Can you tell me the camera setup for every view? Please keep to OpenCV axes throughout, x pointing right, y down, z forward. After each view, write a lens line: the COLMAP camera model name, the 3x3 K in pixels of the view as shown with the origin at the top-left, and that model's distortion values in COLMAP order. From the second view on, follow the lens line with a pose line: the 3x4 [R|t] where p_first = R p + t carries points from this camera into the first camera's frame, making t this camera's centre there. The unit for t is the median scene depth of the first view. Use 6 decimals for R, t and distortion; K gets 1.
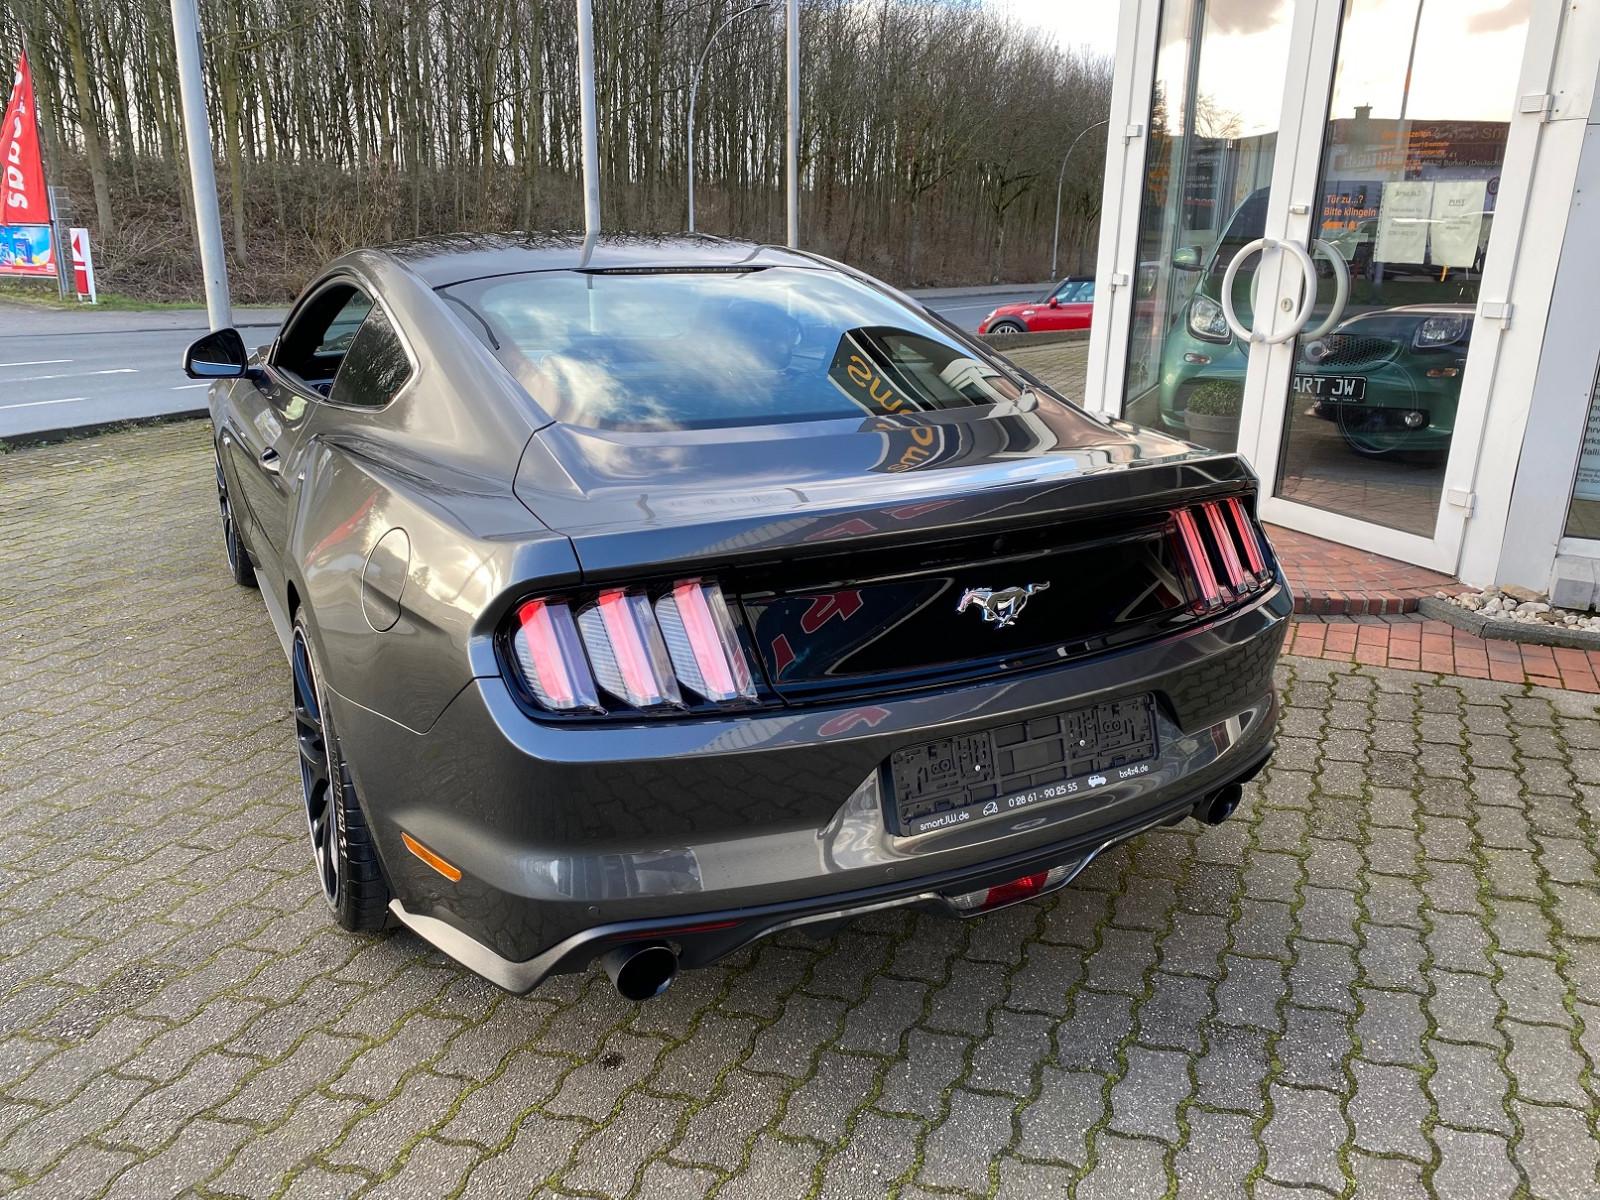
lens RADIAL K [[1222.6, 0, 798.6], [0, 1222.6, 603.3], [0, 0, 1]] dist [0.008611, 0.000519]
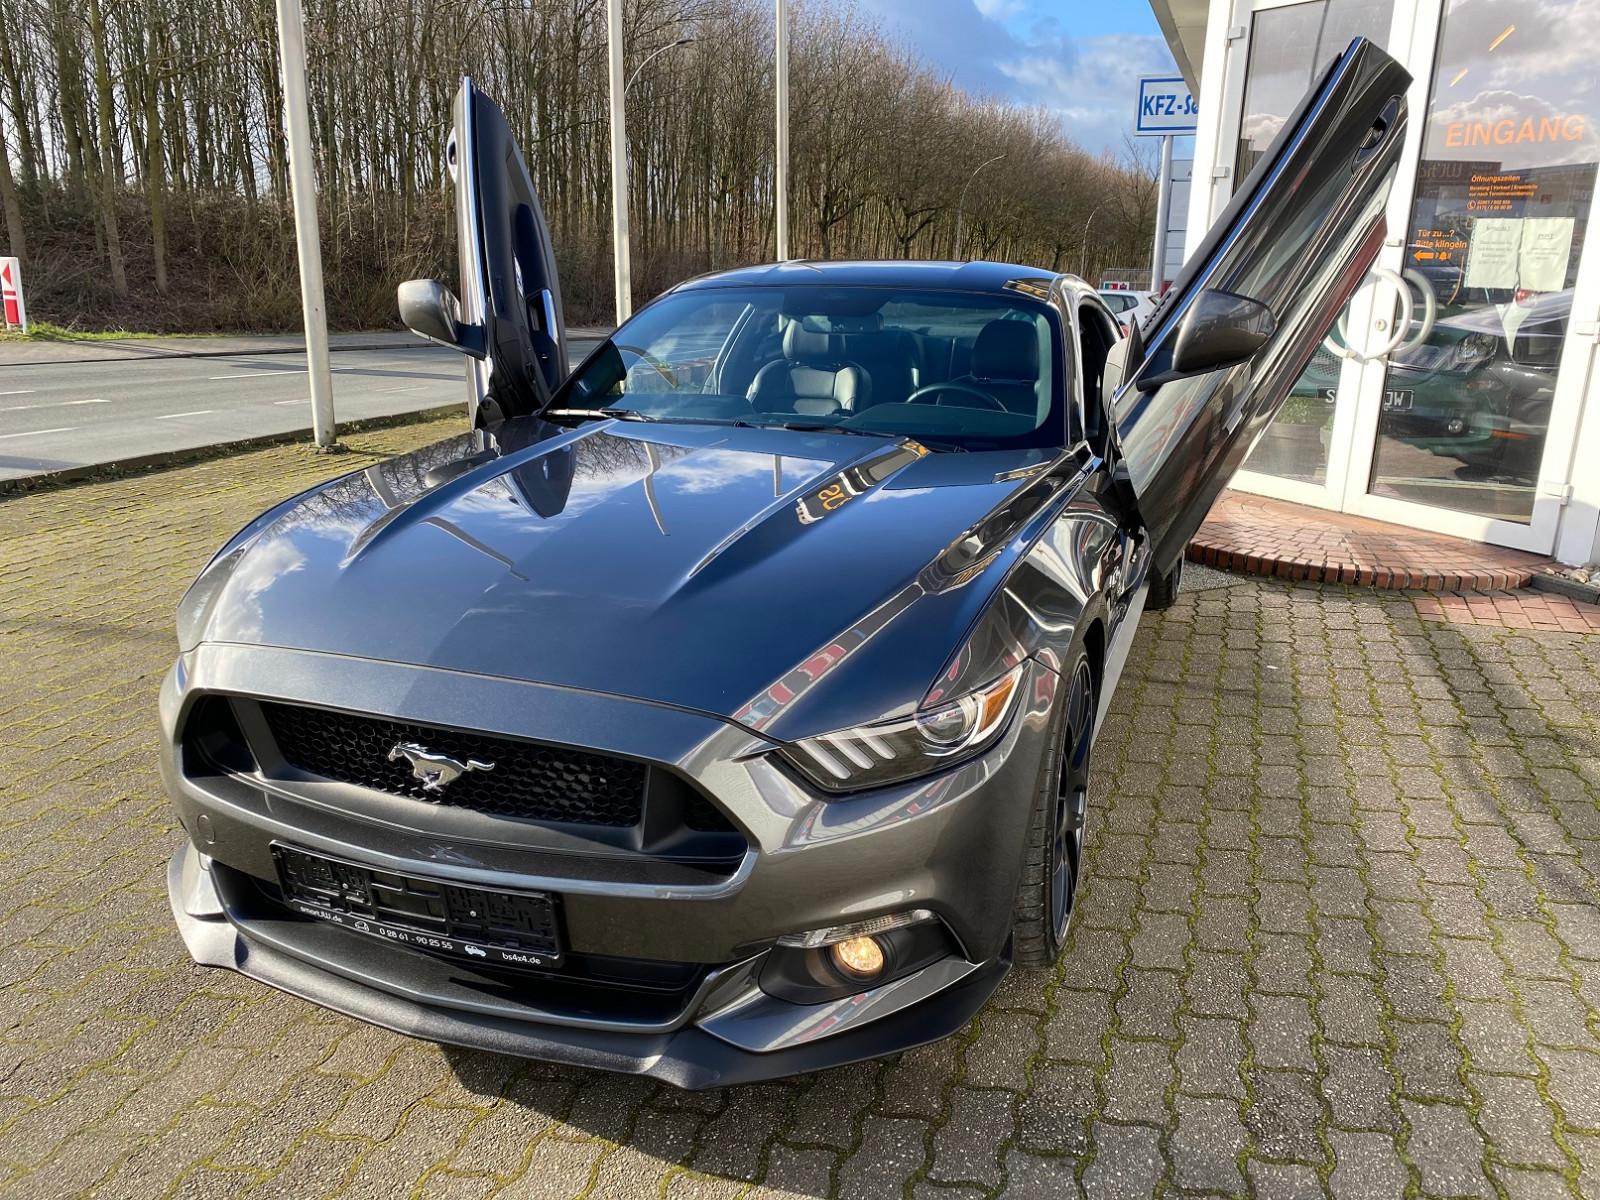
lens RADIAL K [[1215.3, 0, 803.8], [0, 1215.3, 600.8], [0, 0, 1]] dist [0.020808, -0.007129]
pose [[0.995626, -0.024677, 0.090112, -0.353406], [0.026770, 0.999398, -0.022088, 0.034632], [-0.089513, 0.024404, 0.995687, -0.115467]]
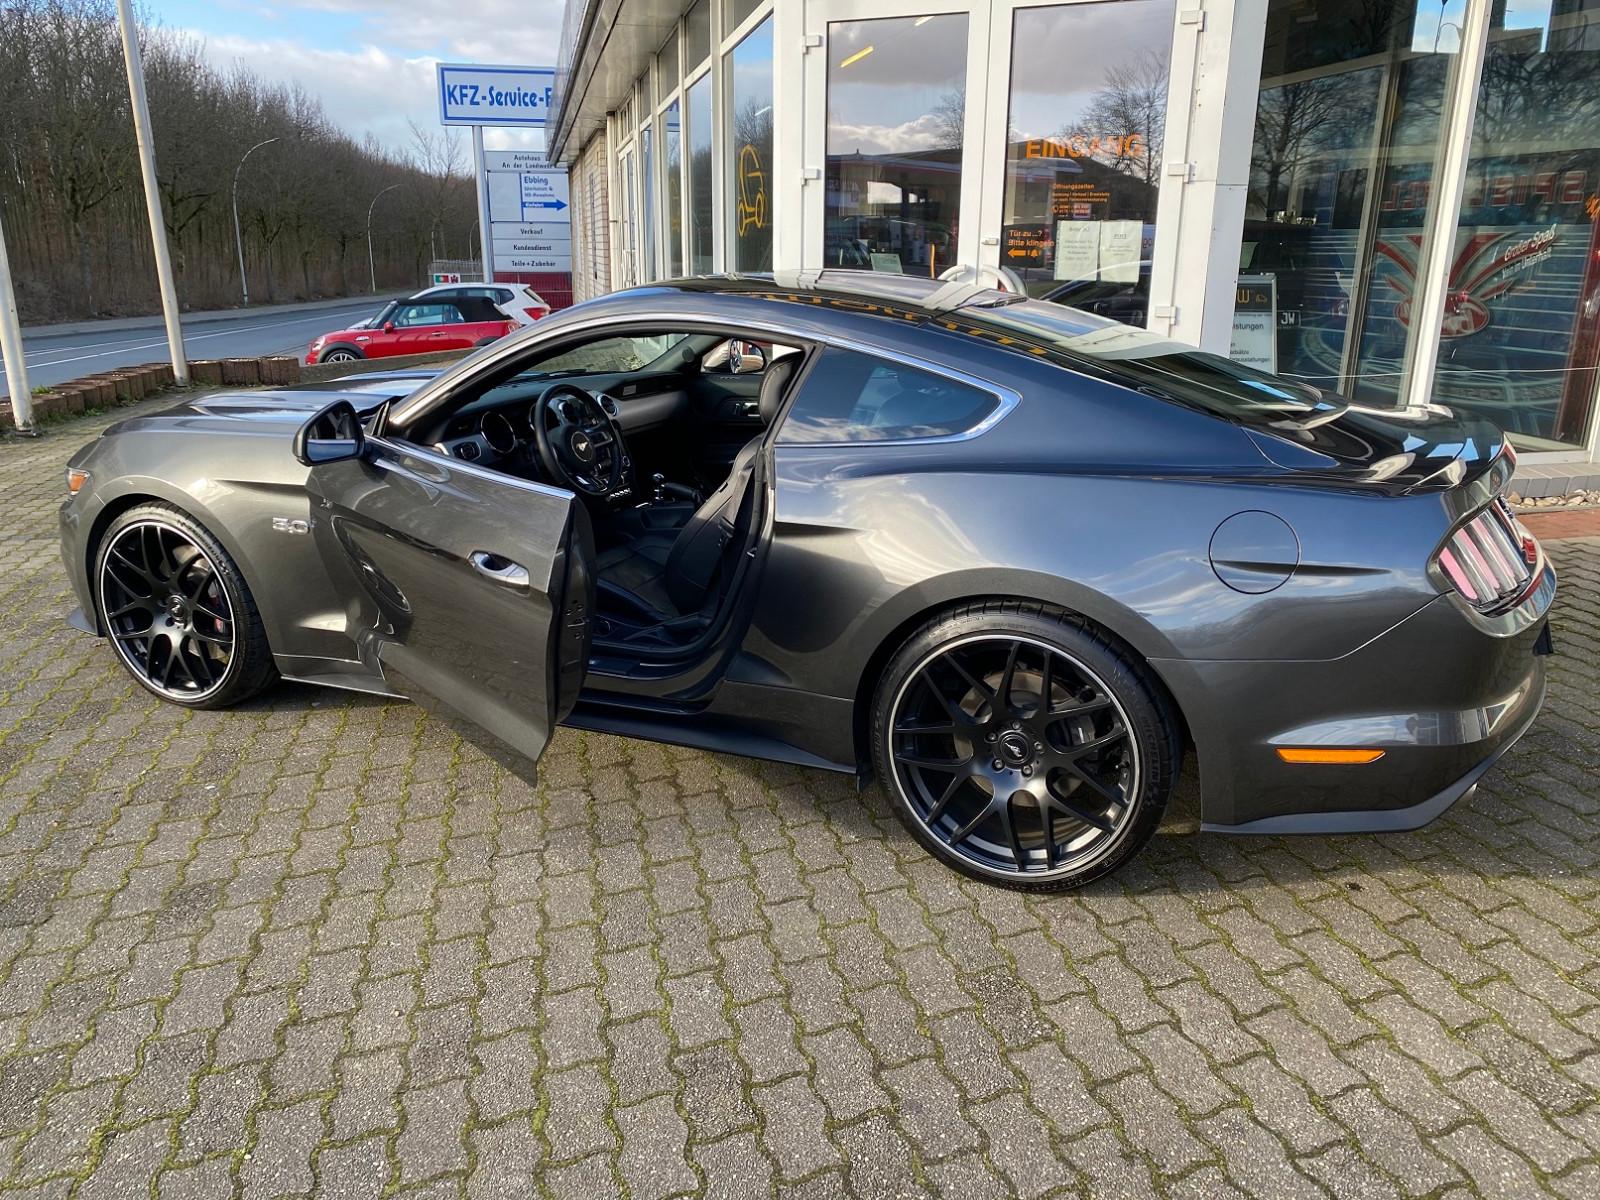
lens RADIAL K [[1215.9, 0, 796.0], [0, 1215.9, 603.8], [0, 0, 1]] dist [0.008219, 0.006069]
pose [[0.795647, -0.180497, 0.578245, -0.792813], [0.188043, 0.981013, 0.047477, -0.064206], [-0.575835, 0.070960, 0.814481, 0.140538]]
